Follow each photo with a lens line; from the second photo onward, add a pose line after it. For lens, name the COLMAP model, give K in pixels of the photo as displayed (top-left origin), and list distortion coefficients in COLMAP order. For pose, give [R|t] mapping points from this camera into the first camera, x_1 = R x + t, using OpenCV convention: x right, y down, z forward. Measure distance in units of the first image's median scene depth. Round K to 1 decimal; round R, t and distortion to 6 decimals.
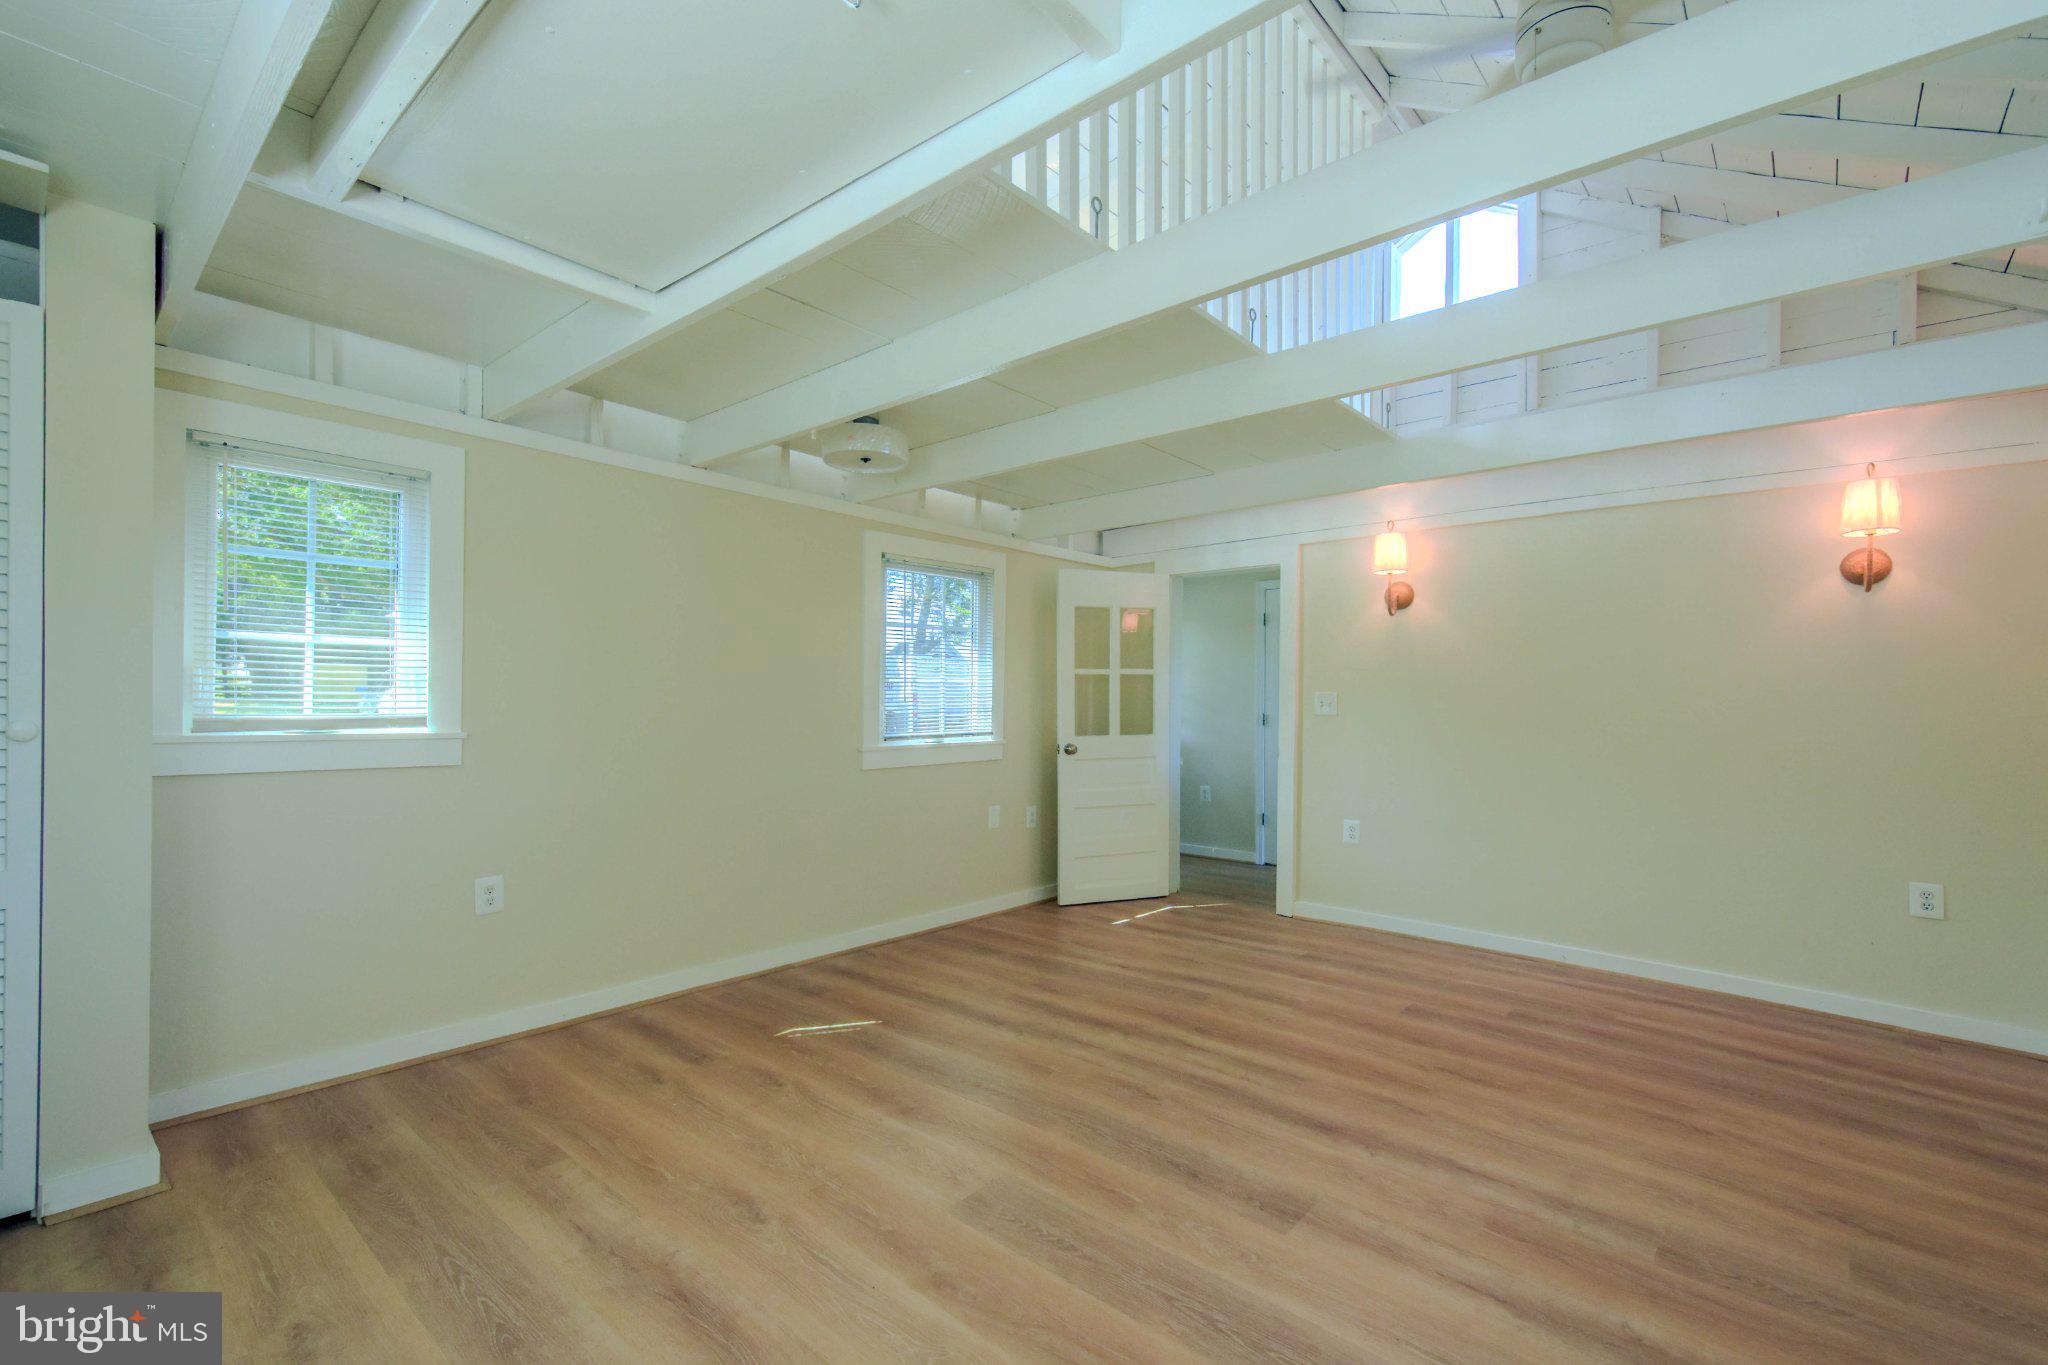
lens RADIAL K [[884.0, 0, 1026.0], [0, 884.0, 699.6], [0, 0, 1]] dist [0.002835, -0.000266]
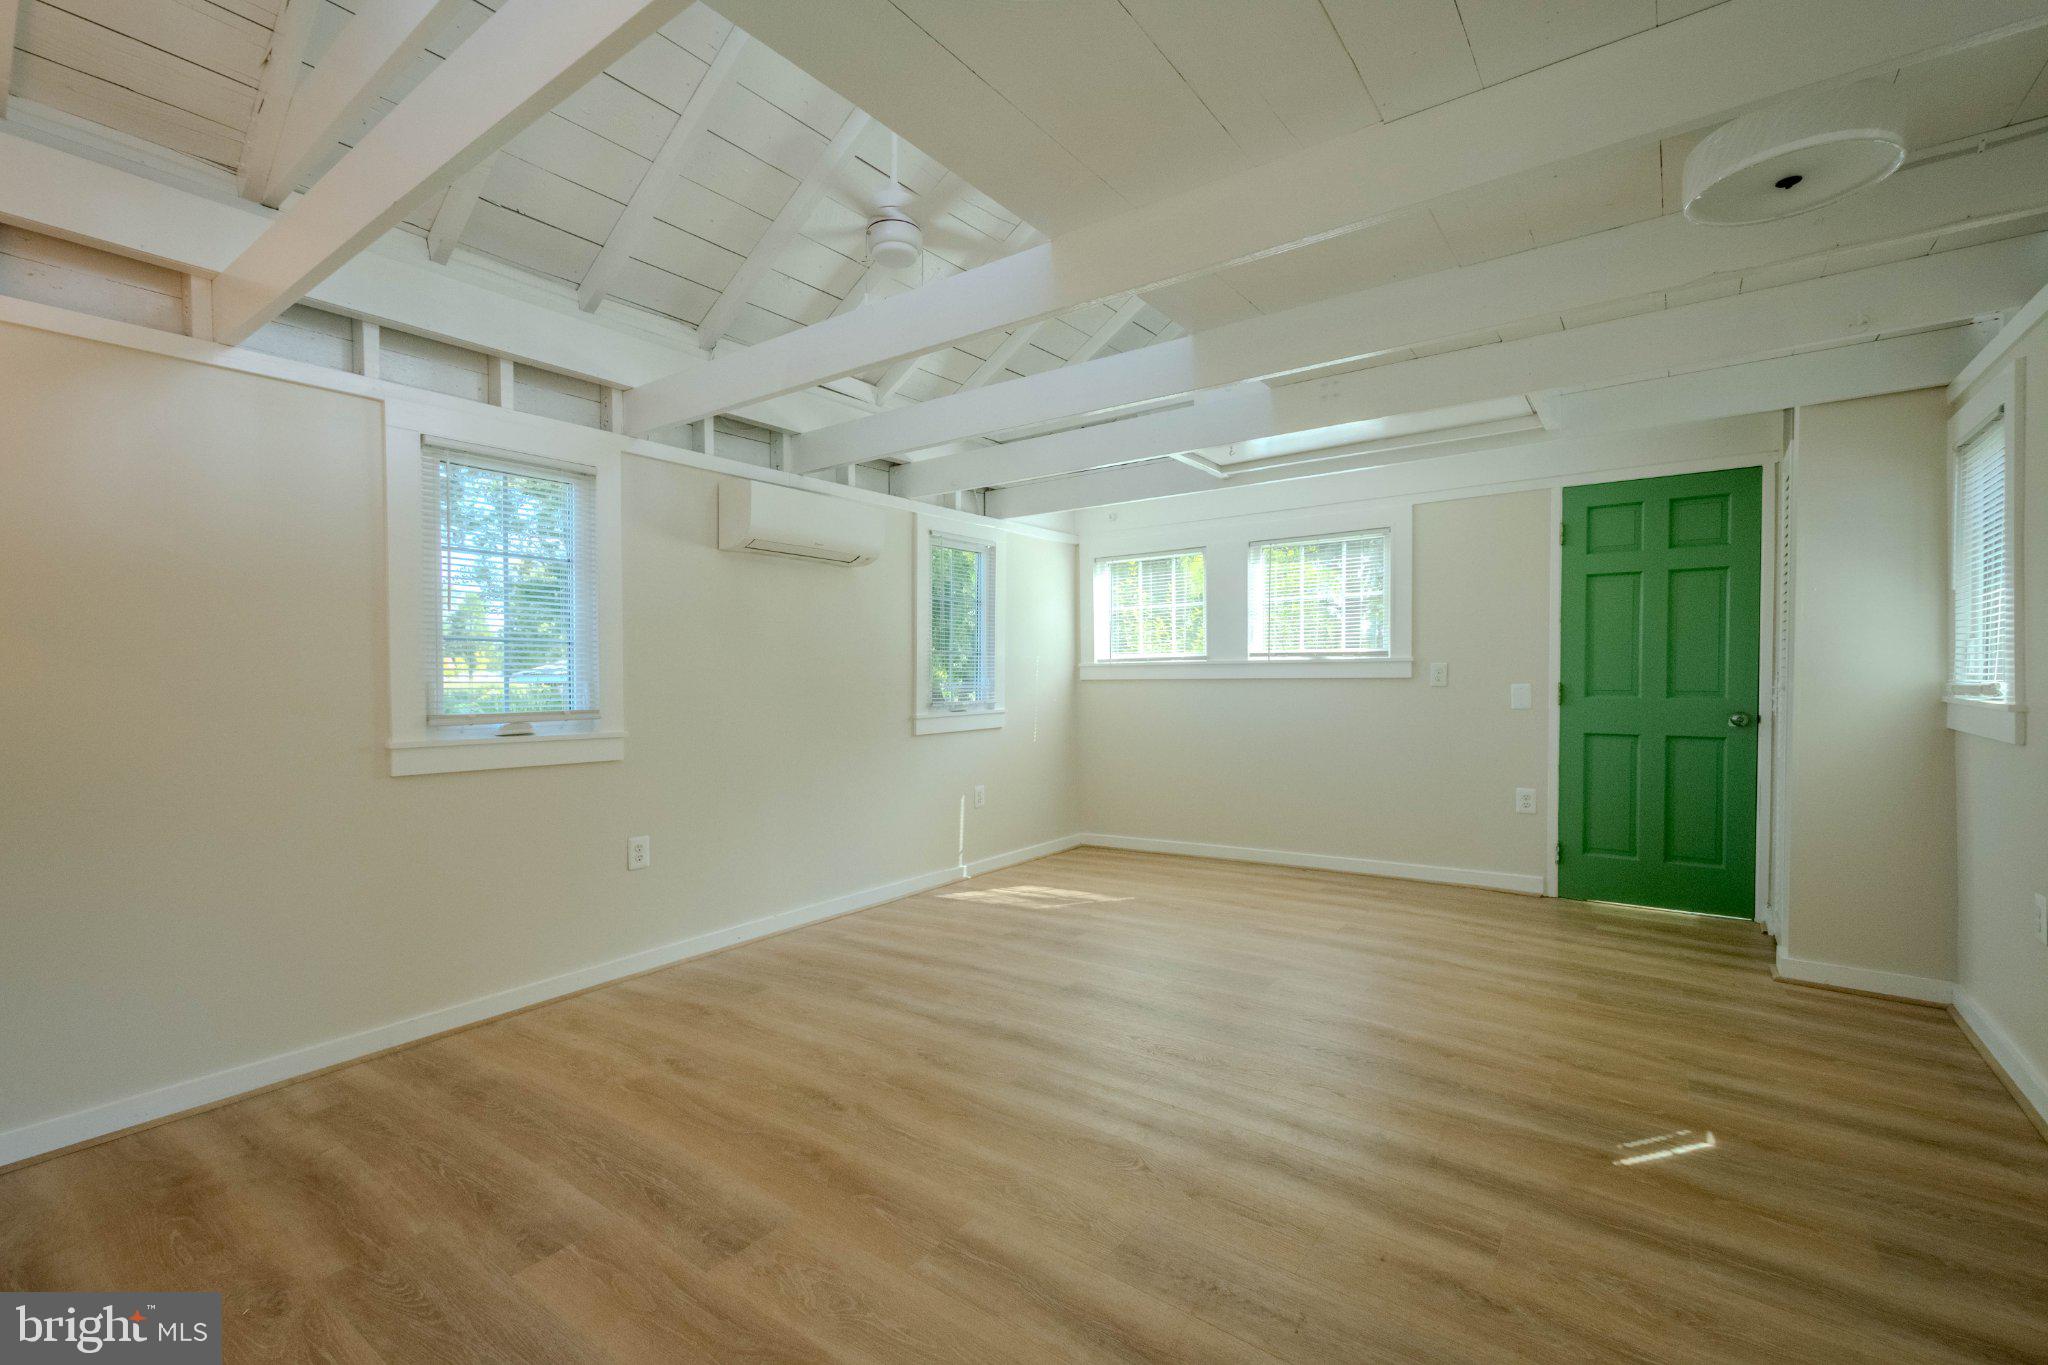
lens RADIAL K [[892.0, 0, 1024.4], [0, 892.0, 694.8], [0, 0, 1]] dist [0.002741, 0.000276]
pose [[-0.996419, 0.001082, -0.084548, 0.311255], [-0.000350, 0.999857, 0.016925, 0.012502], [0.084554, 0.016894, -0.996276, 1.561850]]
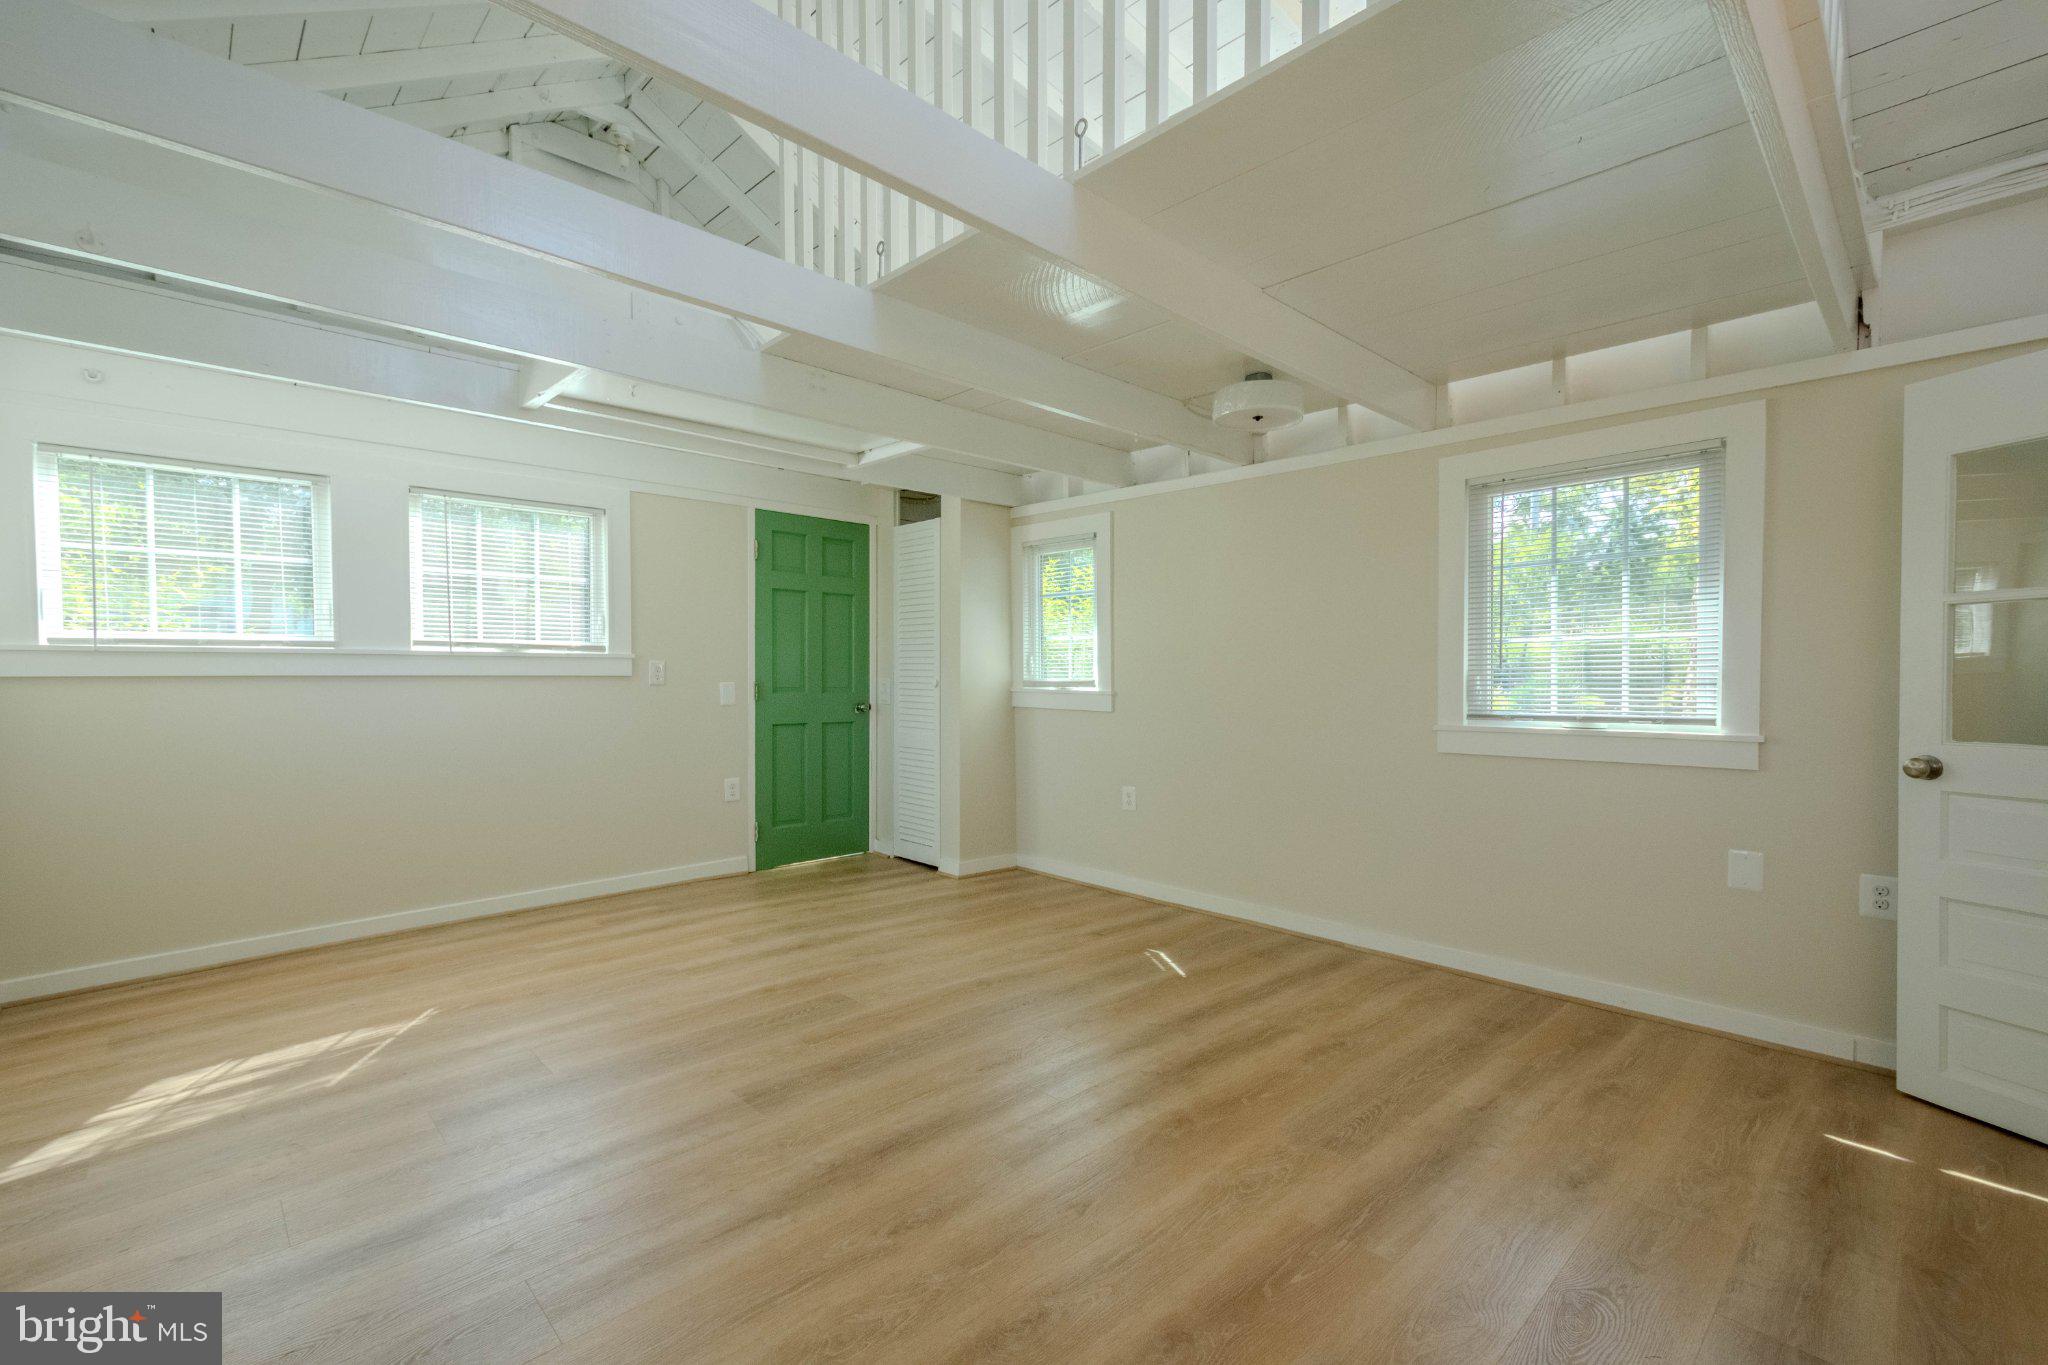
lens RADIAL K [[892.0, 0, 1024.4], [0, 892.0, 694.8], [0, 0, 1]] dist [0.002741, 0.000276]
pose [[-0.089695, 0.015251, -0.995852, 0.865256], [-0.000492, 0.999882, 0.015357, 0.016999], [0.995969, 0.001868, -0.089677, 0.880829]]
